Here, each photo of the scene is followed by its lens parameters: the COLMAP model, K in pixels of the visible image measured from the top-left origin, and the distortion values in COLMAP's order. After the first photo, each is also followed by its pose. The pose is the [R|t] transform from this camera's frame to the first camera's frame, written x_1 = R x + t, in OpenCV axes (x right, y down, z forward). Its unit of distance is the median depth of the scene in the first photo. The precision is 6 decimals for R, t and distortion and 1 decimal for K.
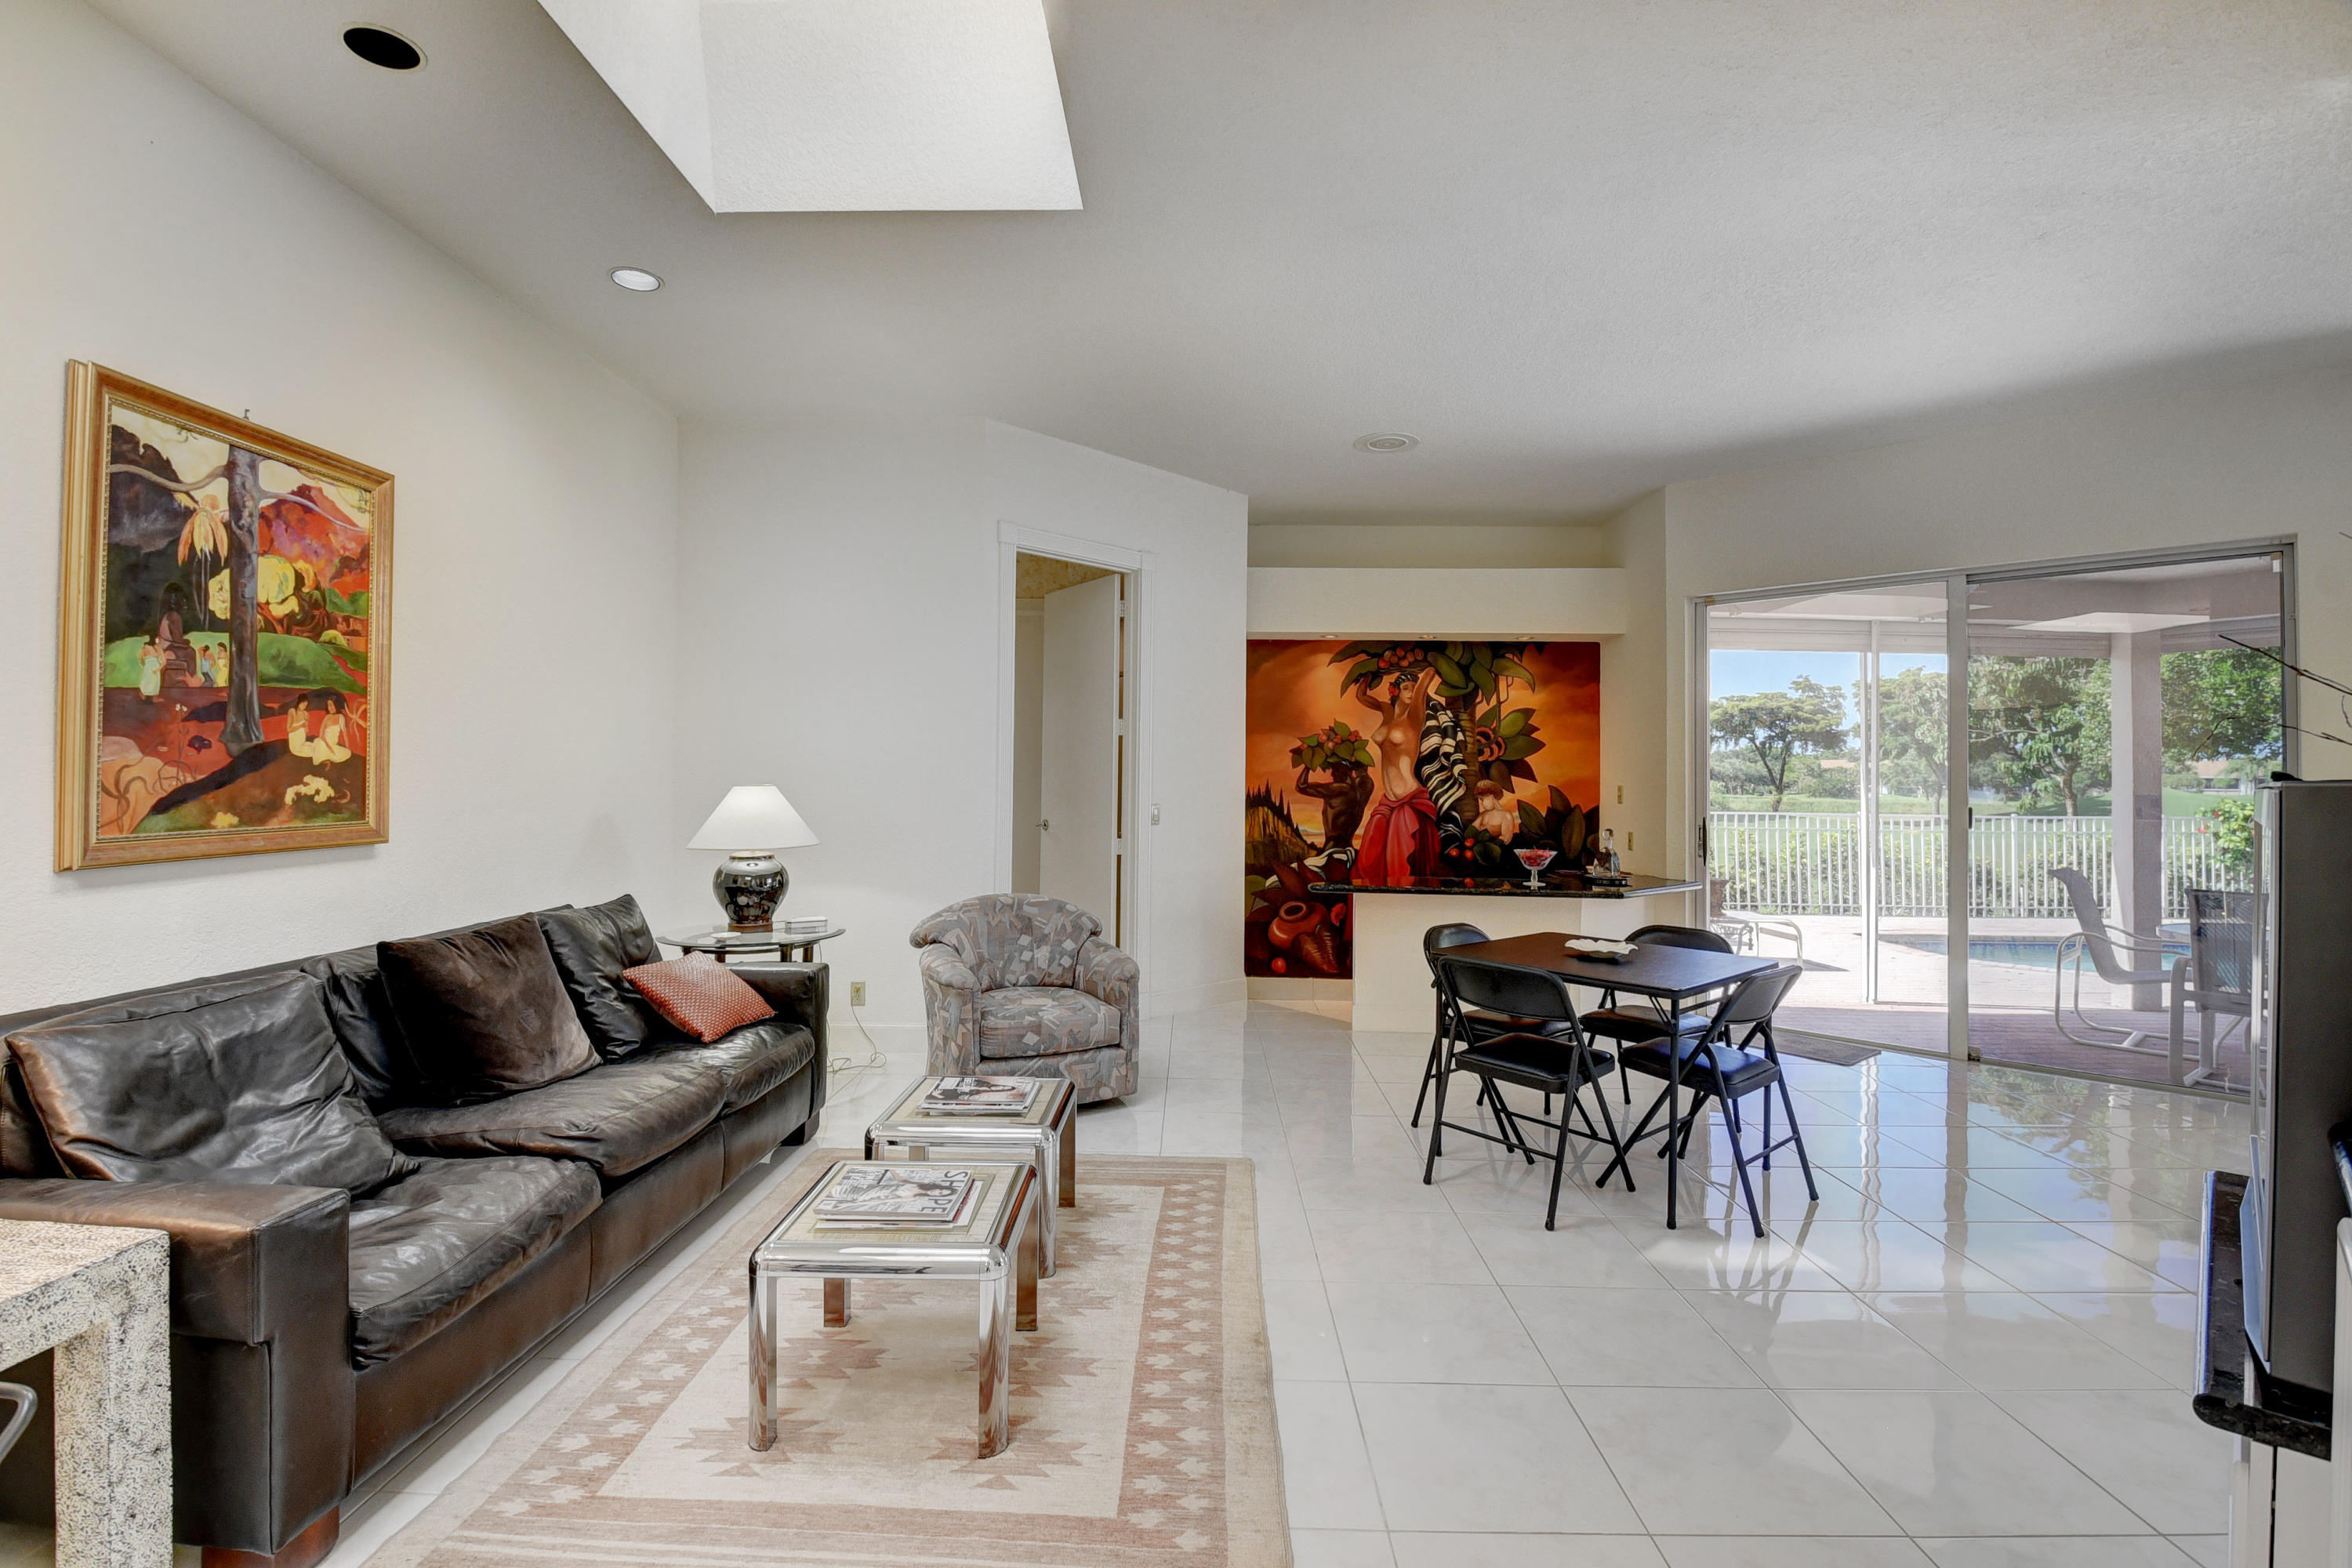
lens RADIAL K [[1026.5, 0, 1159.5], [0, 1026.5, 770.8], [0, 0, 1]] dist [-0.004985, -0.009513]
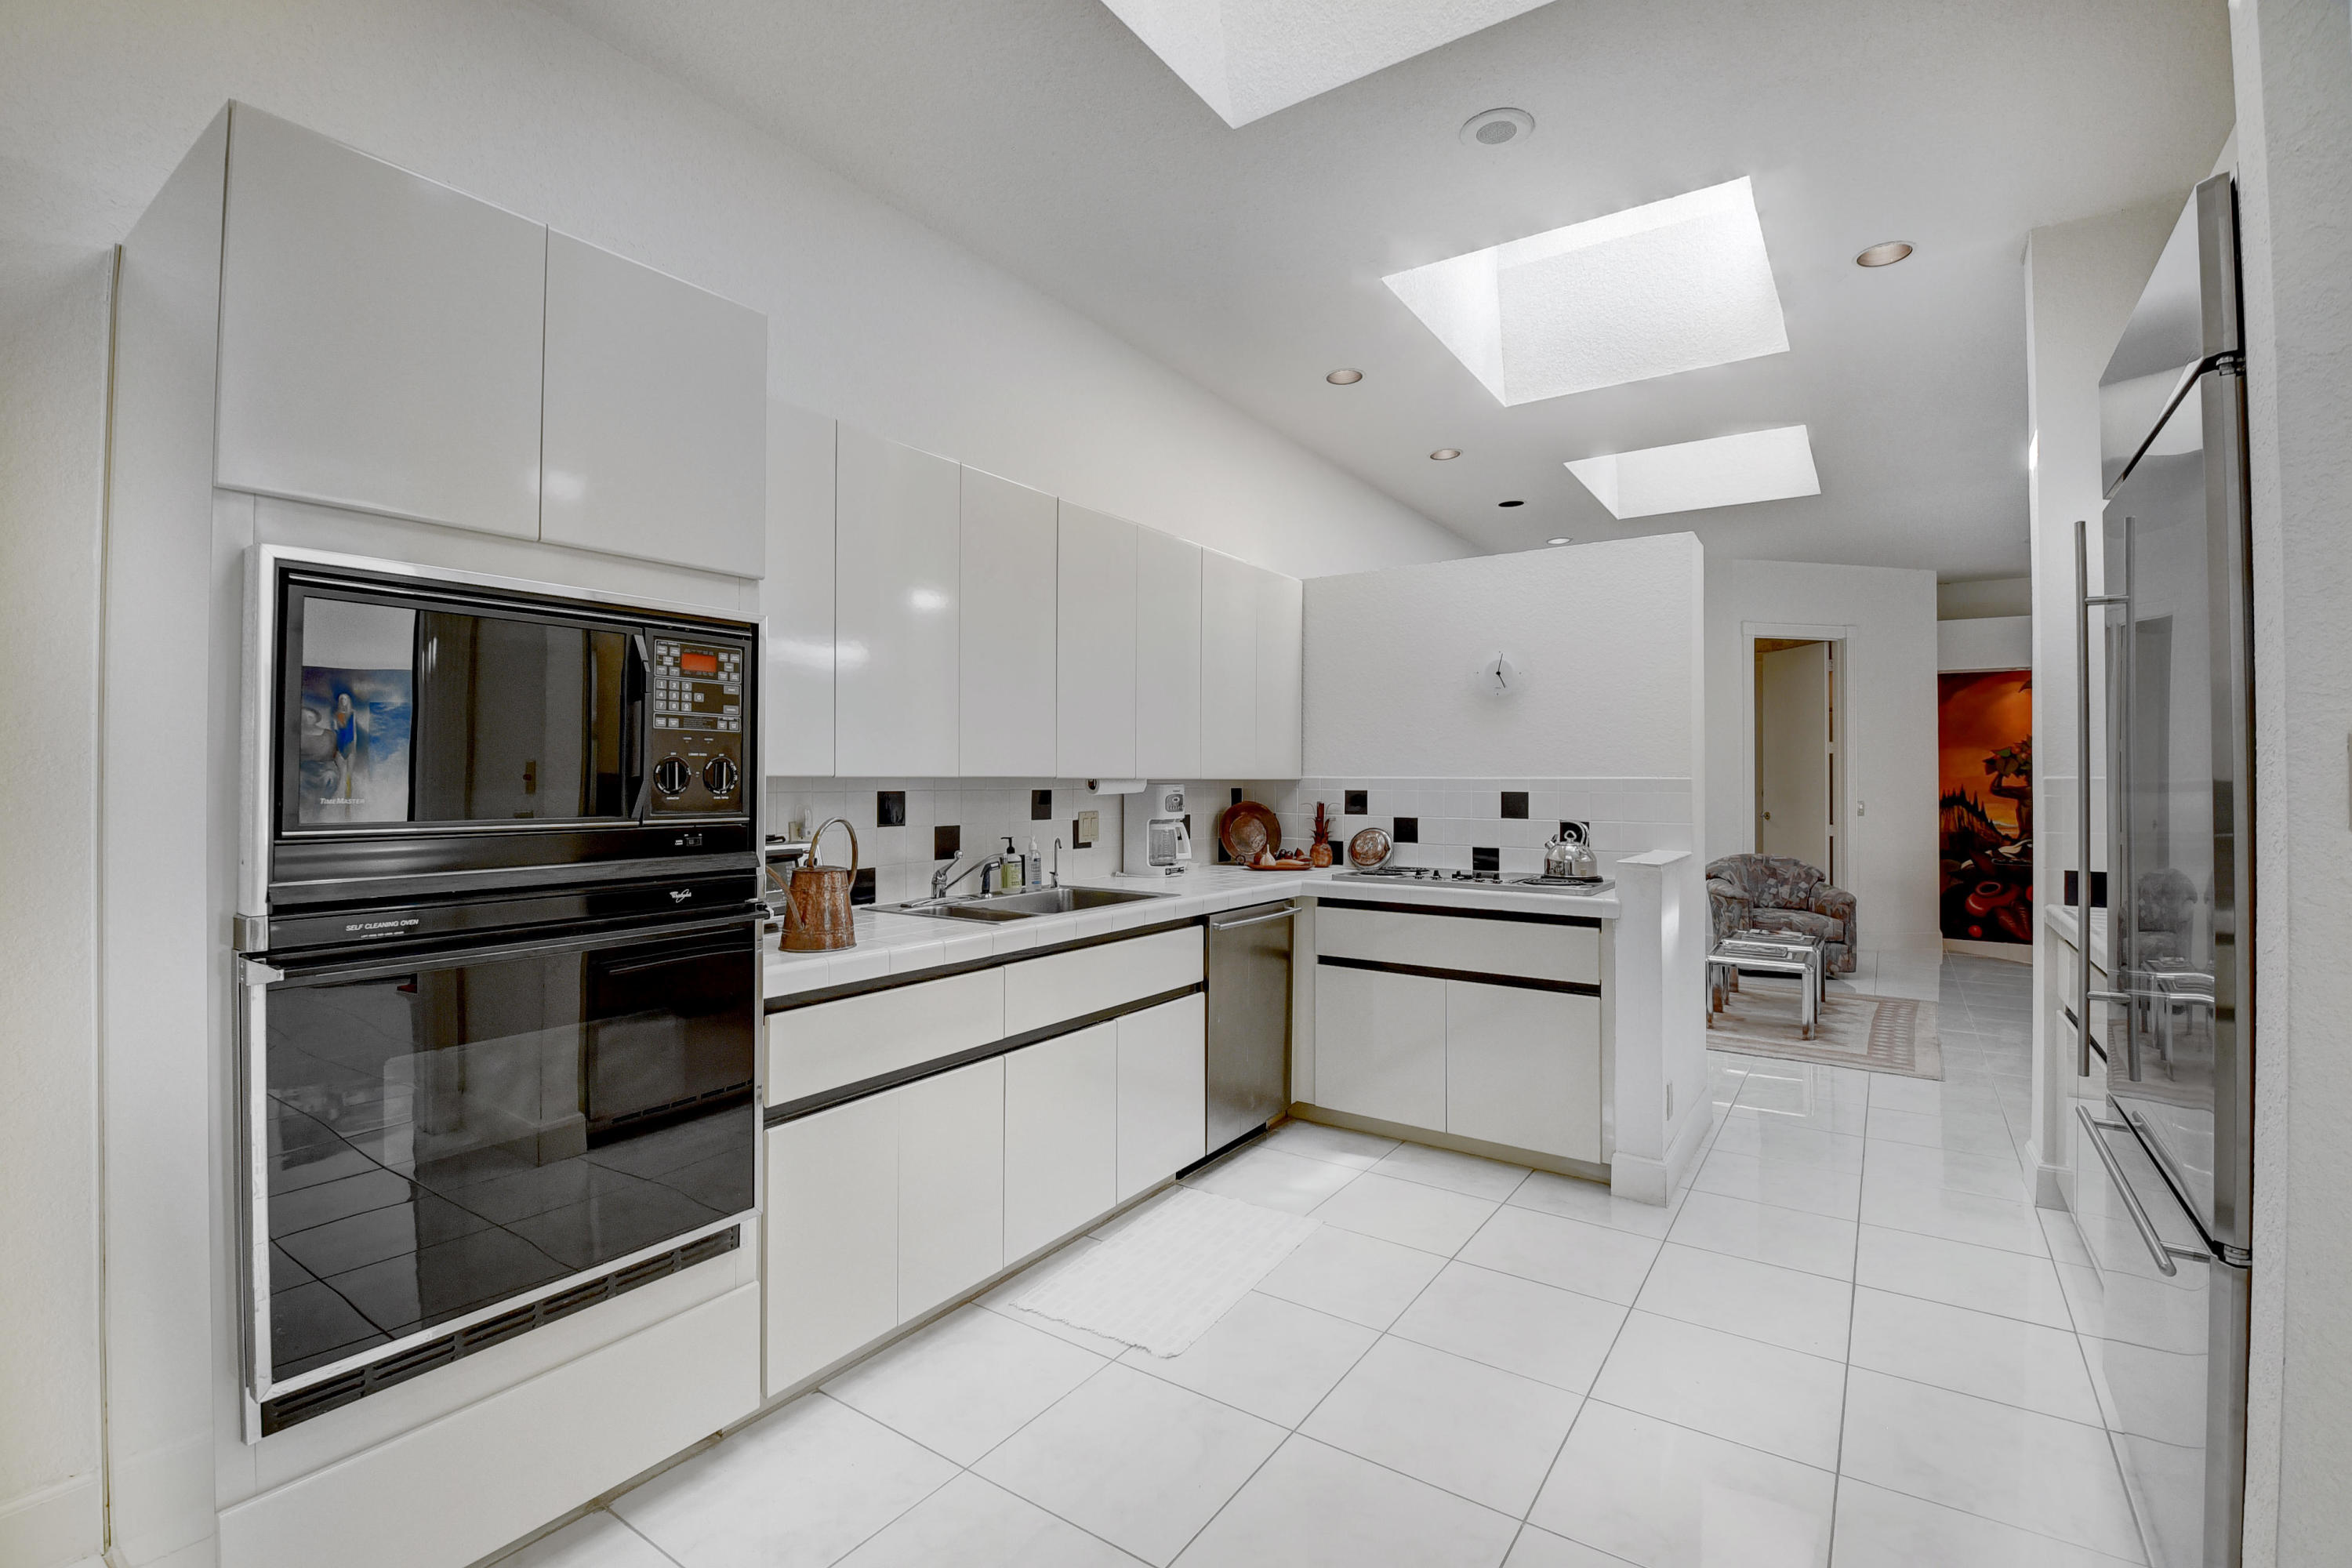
lens RADIAL K [[1026.5, 0, 1174.1], [0, 1026.5, 766.4], [0, 0, 1]] dist [-0.004985, -0.009513]
pose [[0.840385, -0.014798, -0.541788, -0.031889], [0.007282, 0.999845, -0.016013, -0.000132], [0.541941, 0.009512, 0.840363, -0.645096]]
